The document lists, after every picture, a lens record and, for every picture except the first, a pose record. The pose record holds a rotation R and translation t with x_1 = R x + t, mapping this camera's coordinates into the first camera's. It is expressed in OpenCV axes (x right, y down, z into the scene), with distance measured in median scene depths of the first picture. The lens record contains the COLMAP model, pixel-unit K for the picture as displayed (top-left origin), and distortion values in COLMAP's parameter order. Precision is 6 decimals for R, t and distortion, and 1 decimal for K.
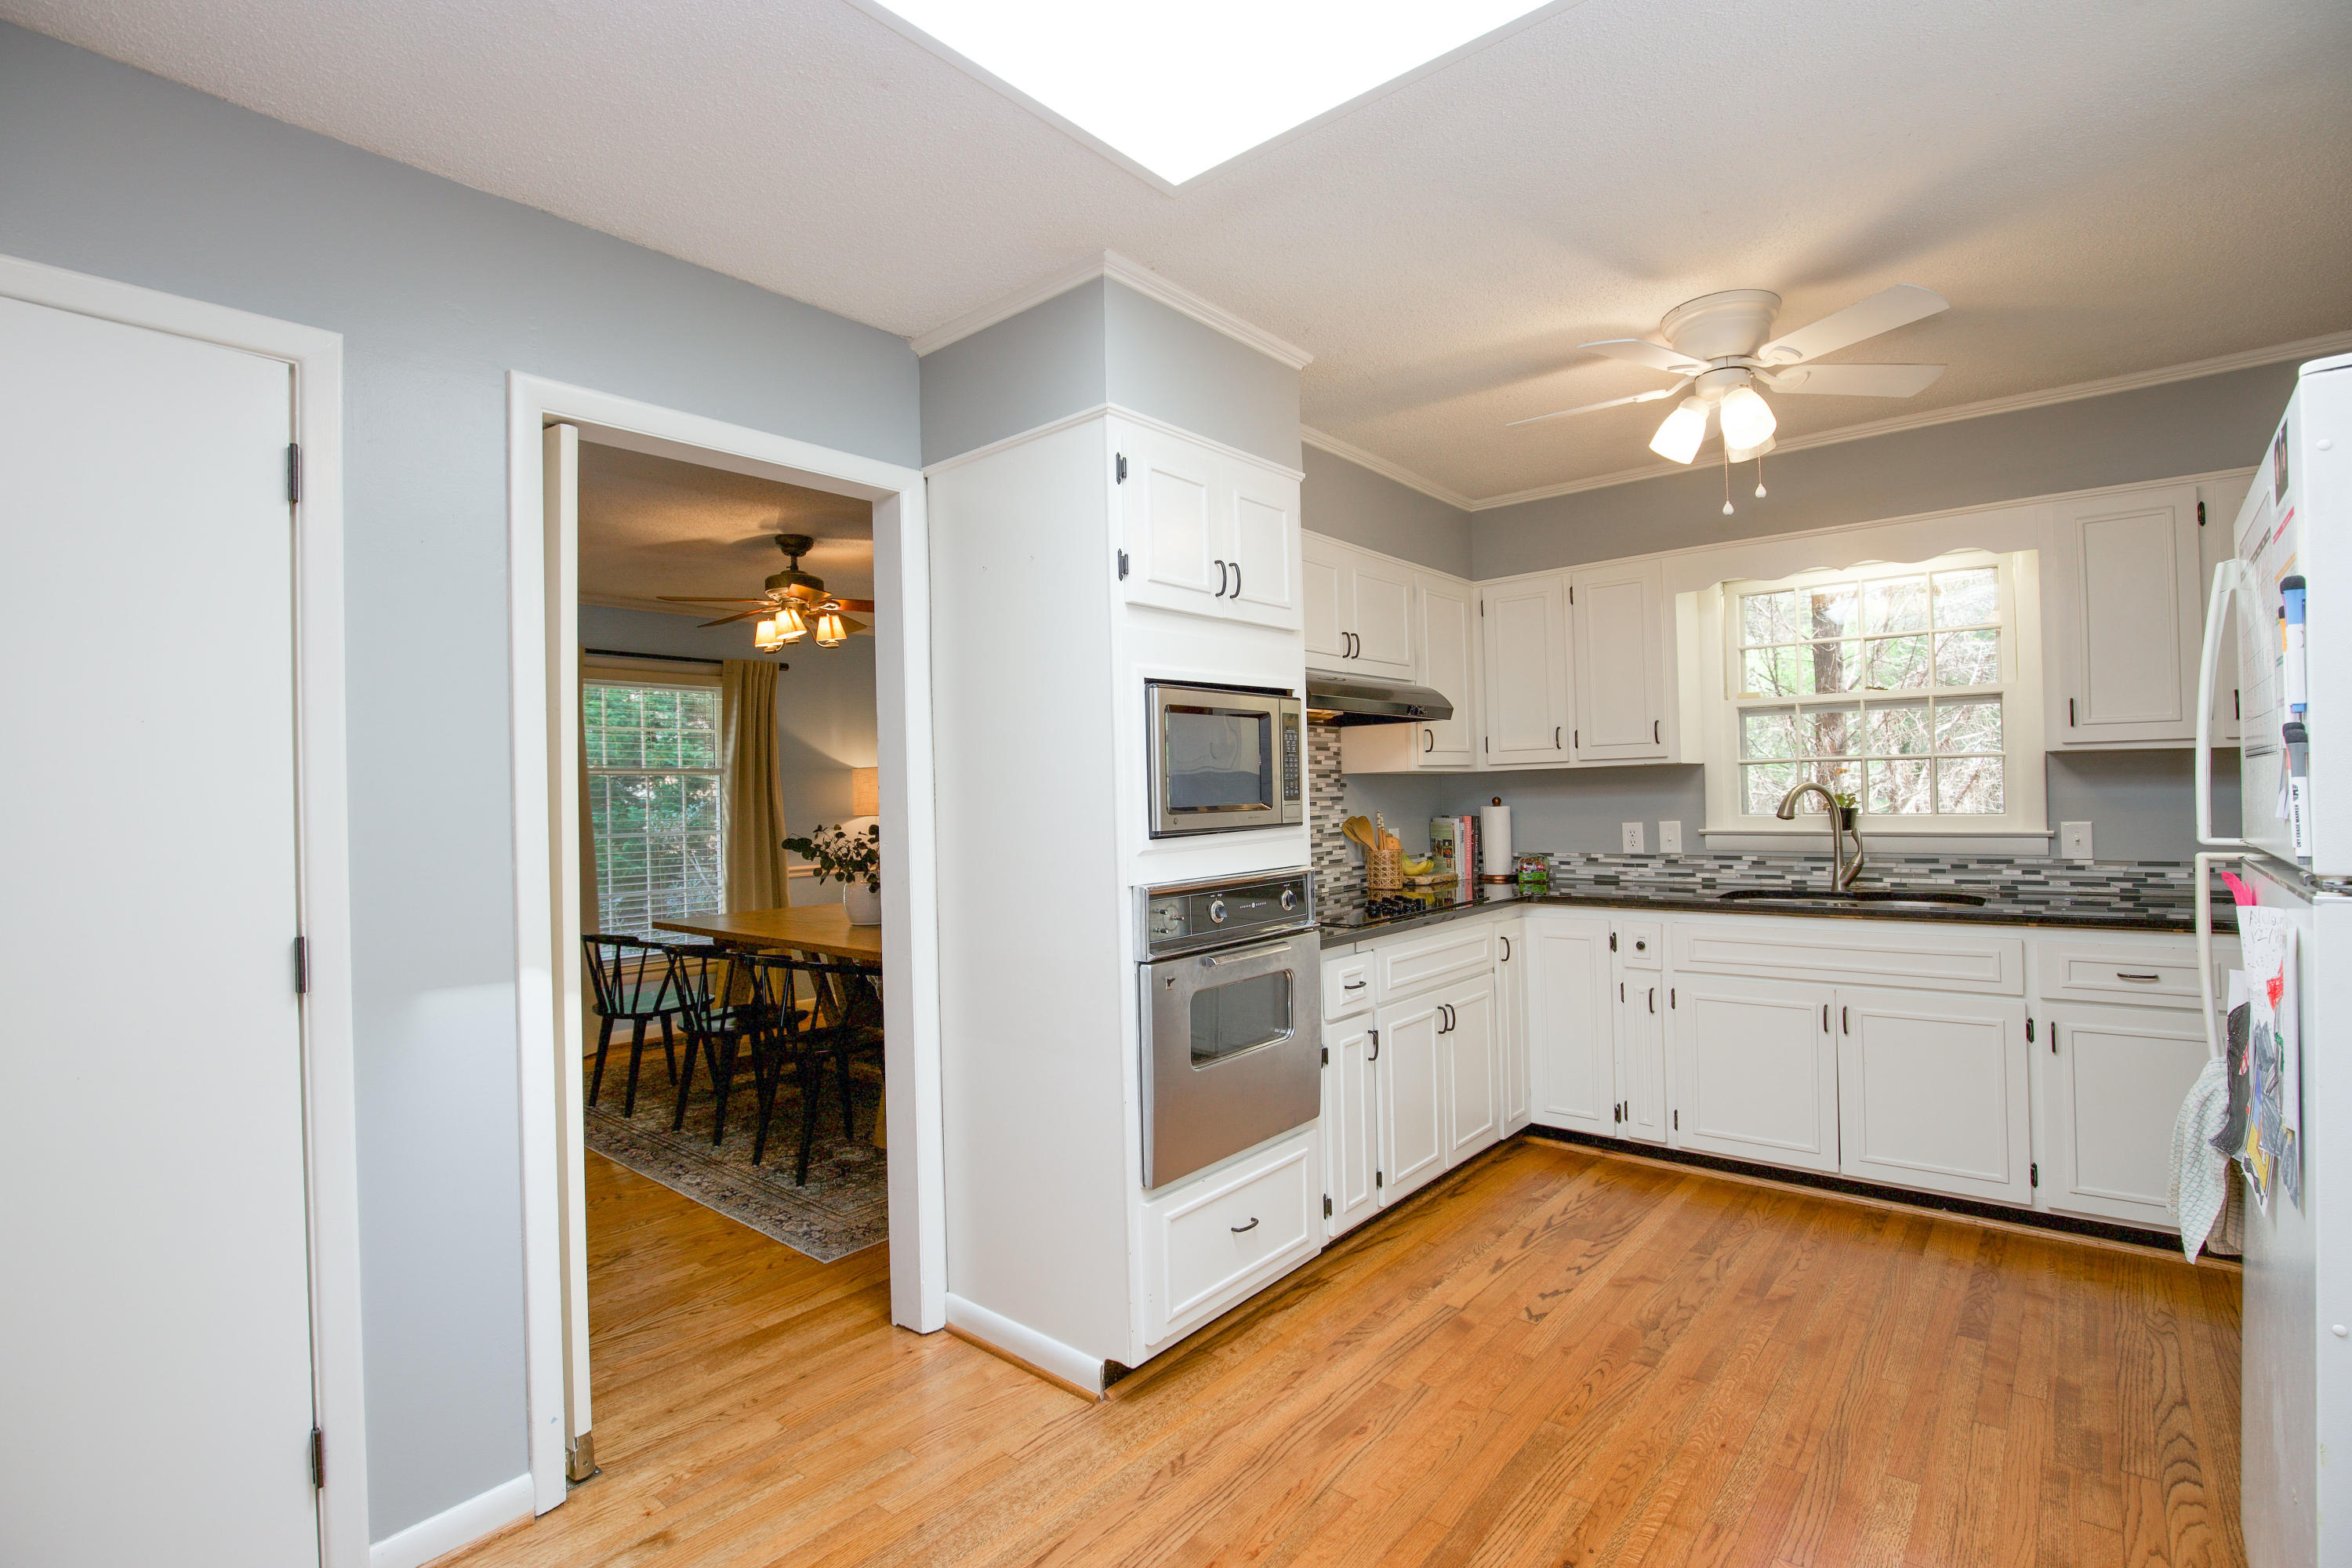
lens RADIAL K [[1093.2, 0, 1161.6], [0, 1093.2, 783.7], [0, 0, 1]] dist [-0.026165, 0.000749]
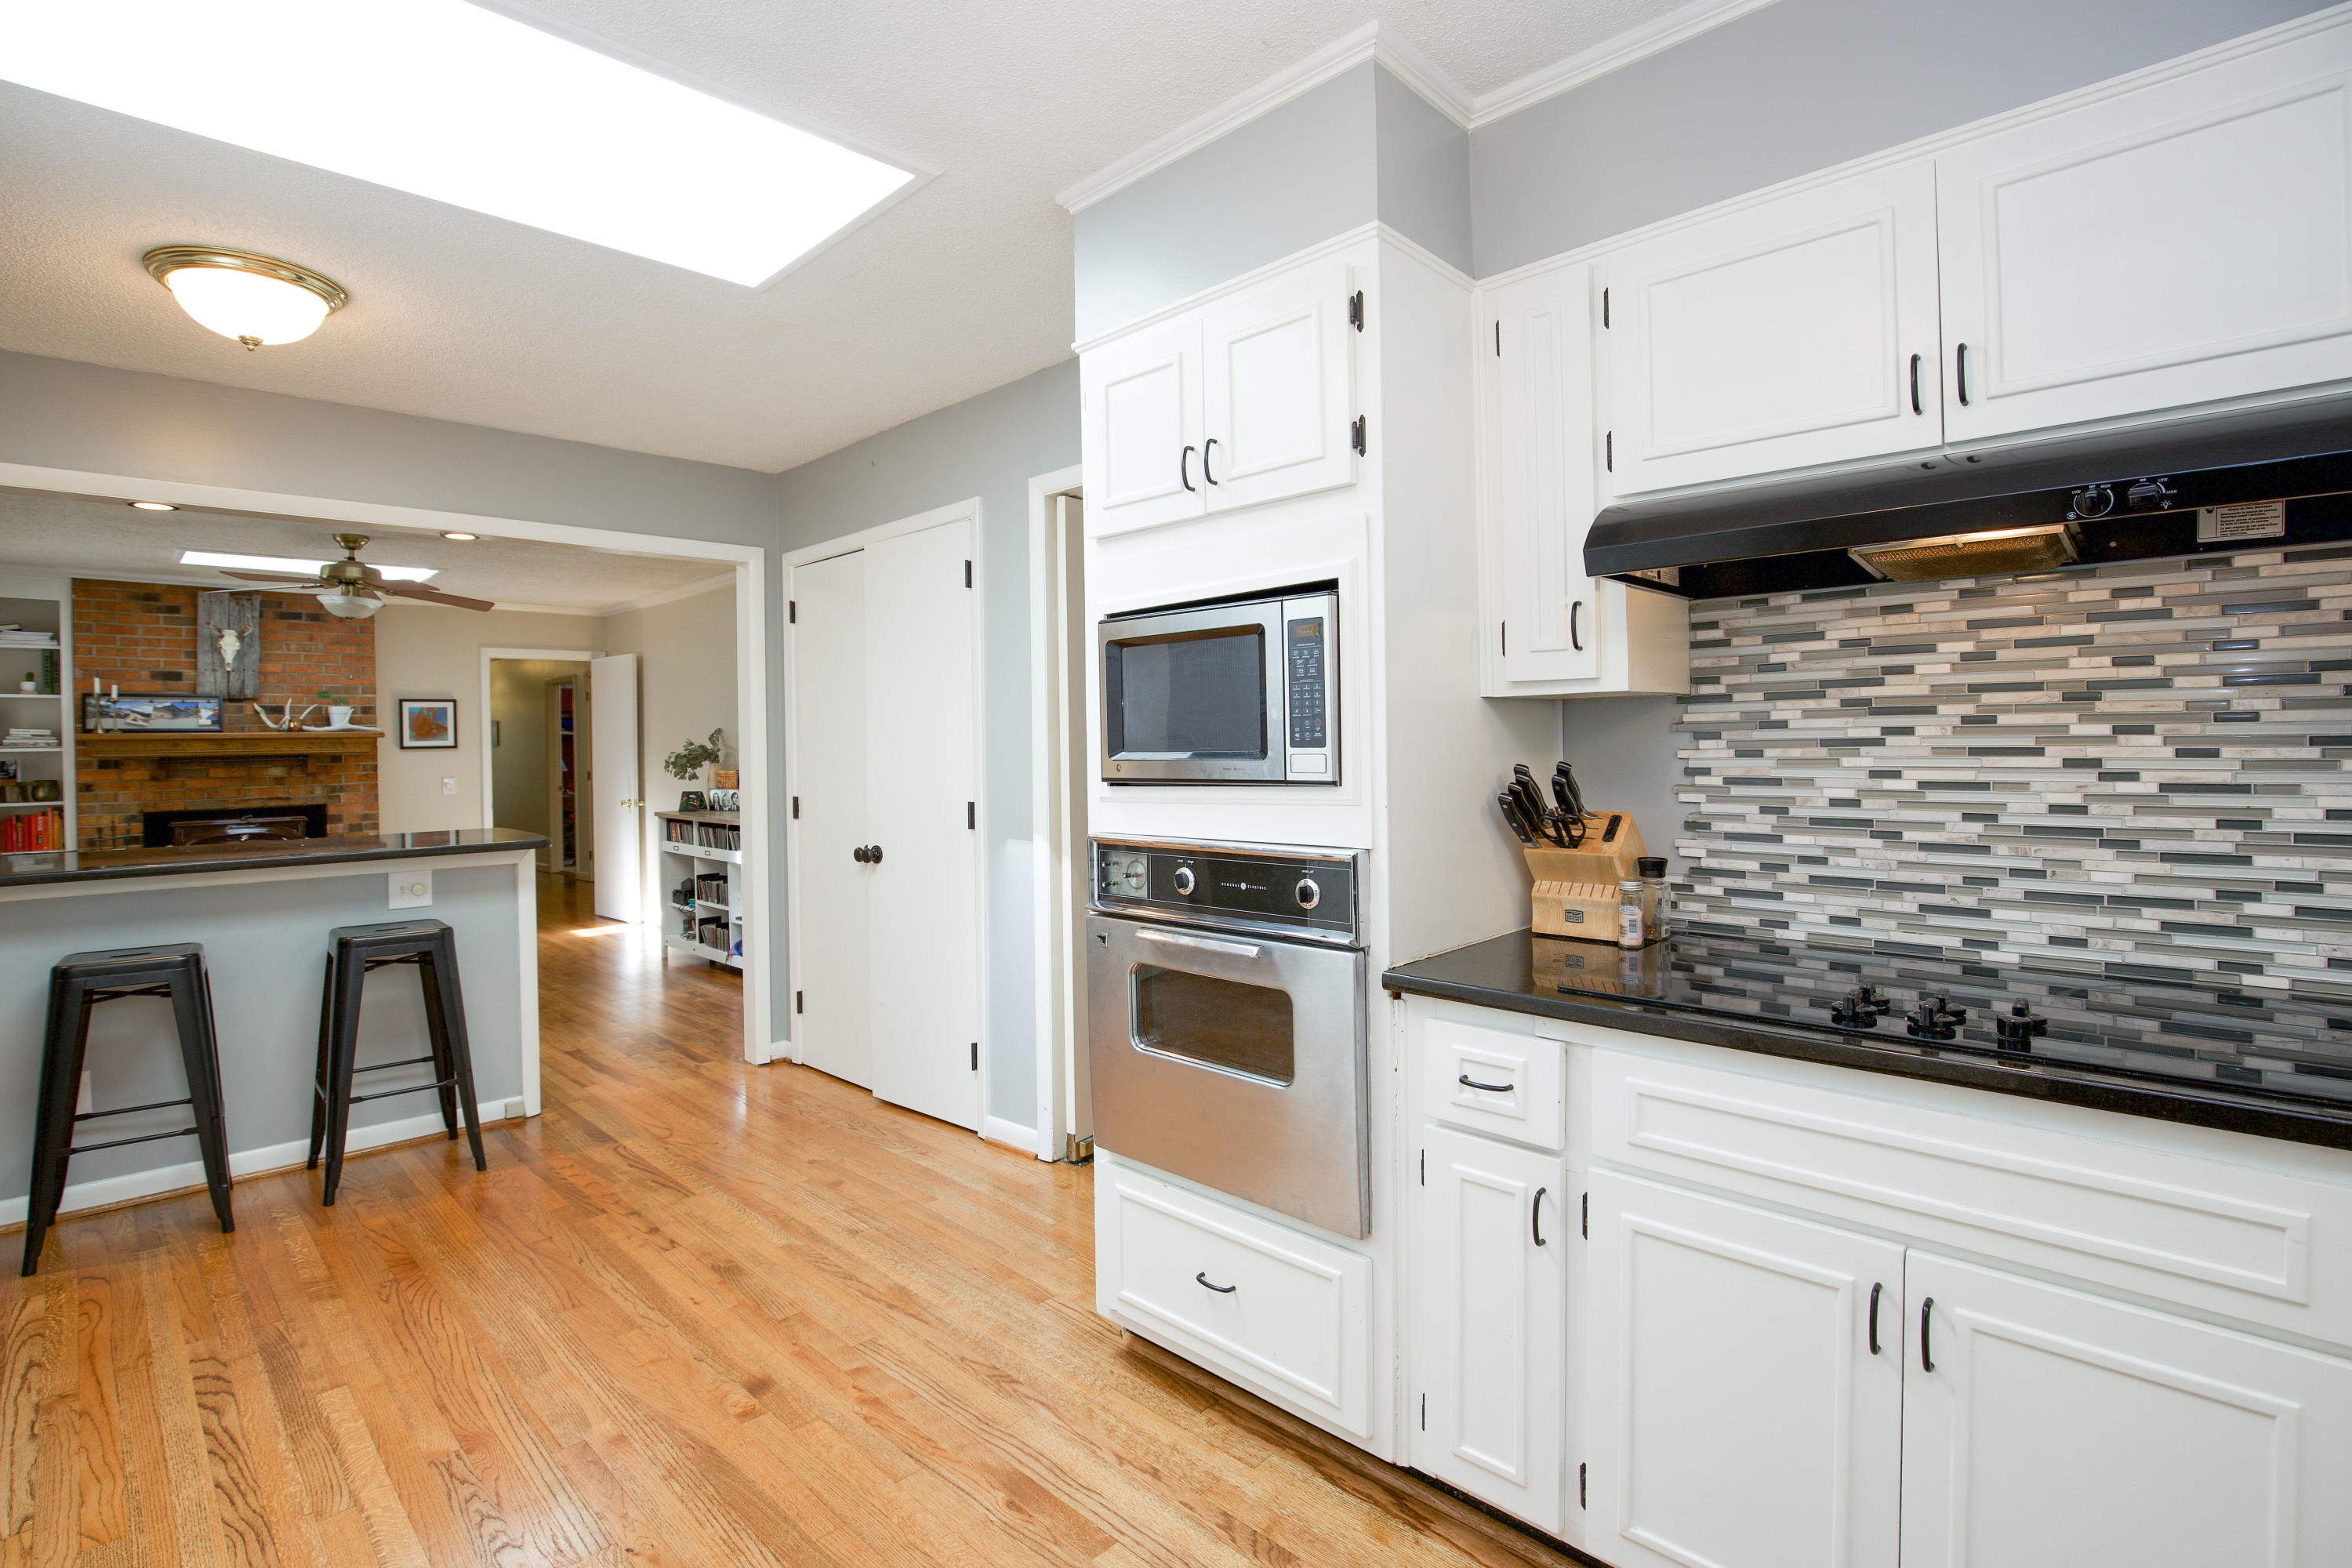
lens RADIAL K [[1110.0, 0, 1175.5], [0, 1110.0, 749.5], [0, 0, 1]] dist [-0.023906, 0.001298]
pose [[-0.063173, 0.033796, -0.997430, 0.869451], [0.028329, 0.999084, 0.032058, -0.008627], [0.997600, -0.026231, -0.064072, 1.035863]]
